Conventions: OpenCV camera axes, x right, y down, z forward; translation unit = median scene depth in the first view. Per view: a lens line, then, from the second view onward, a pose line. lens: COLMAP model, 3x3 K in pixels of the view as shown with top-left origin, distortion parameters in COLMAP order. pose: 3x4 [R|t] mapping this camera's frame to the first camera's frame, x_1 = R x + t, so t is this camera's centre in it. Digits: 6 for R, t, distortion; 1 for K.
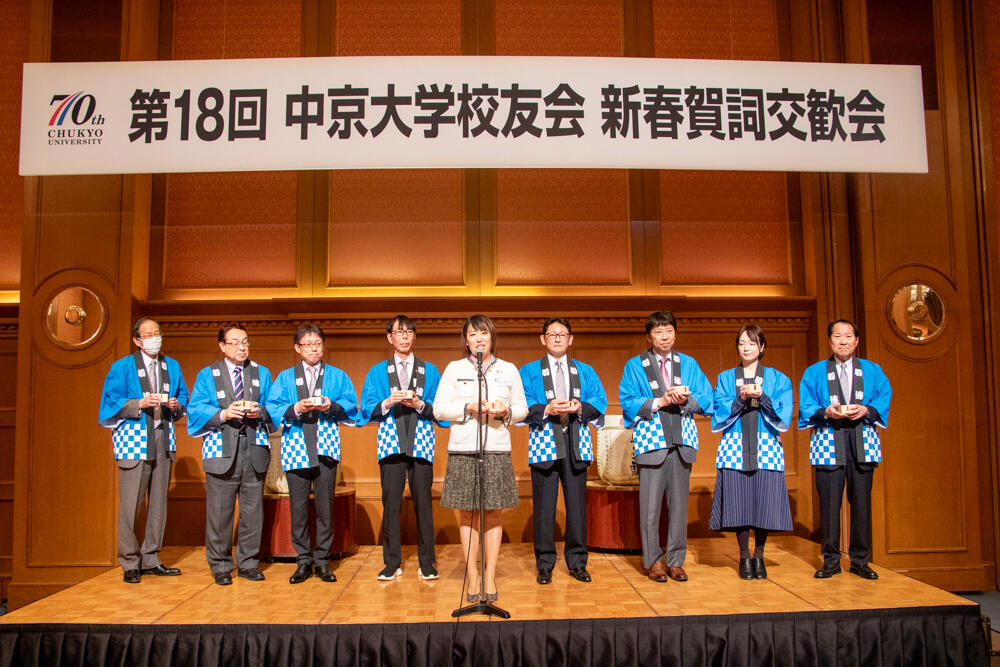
lens RADIAL K [[867.8, 0, 504.3], [0, 867.8, 333.6], [0, 0, 1]] dist [-0.057425, -0.003365]
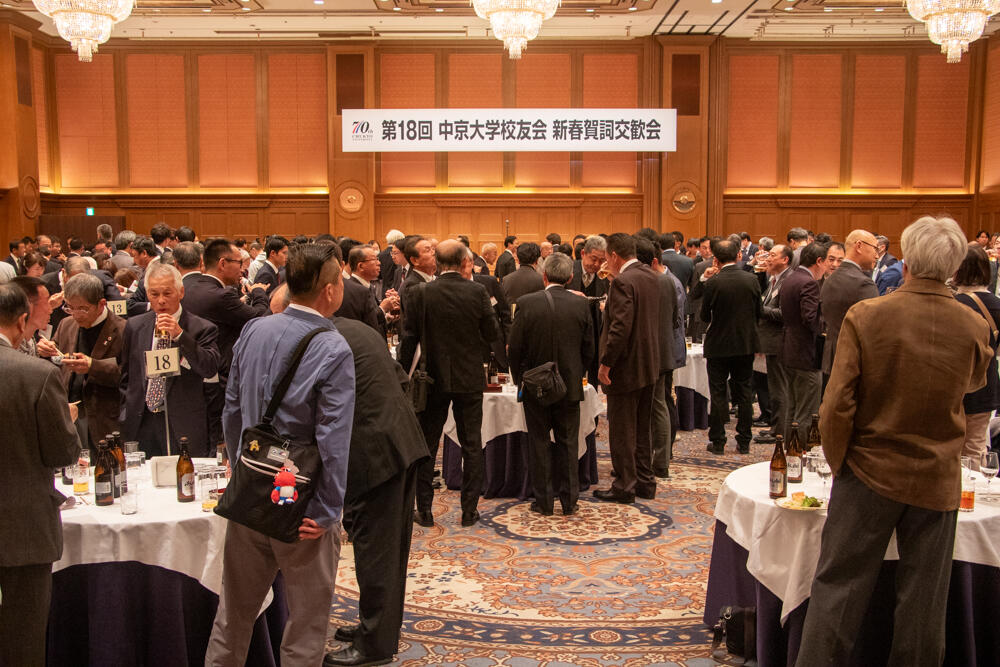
lens RADIAL K [[1106.7, 0, 501.1], [0, 1106.7, 335.0], [0, 0, 1]] dist [-0.008550, 0.000000]
pose [[0.998953, 0.014168, -0.043506, 0.110884], [-0.006237, 0.984138, 0.177293, -0.239800], [0.045328, -0.176836, 0.983196, -2.617738]]
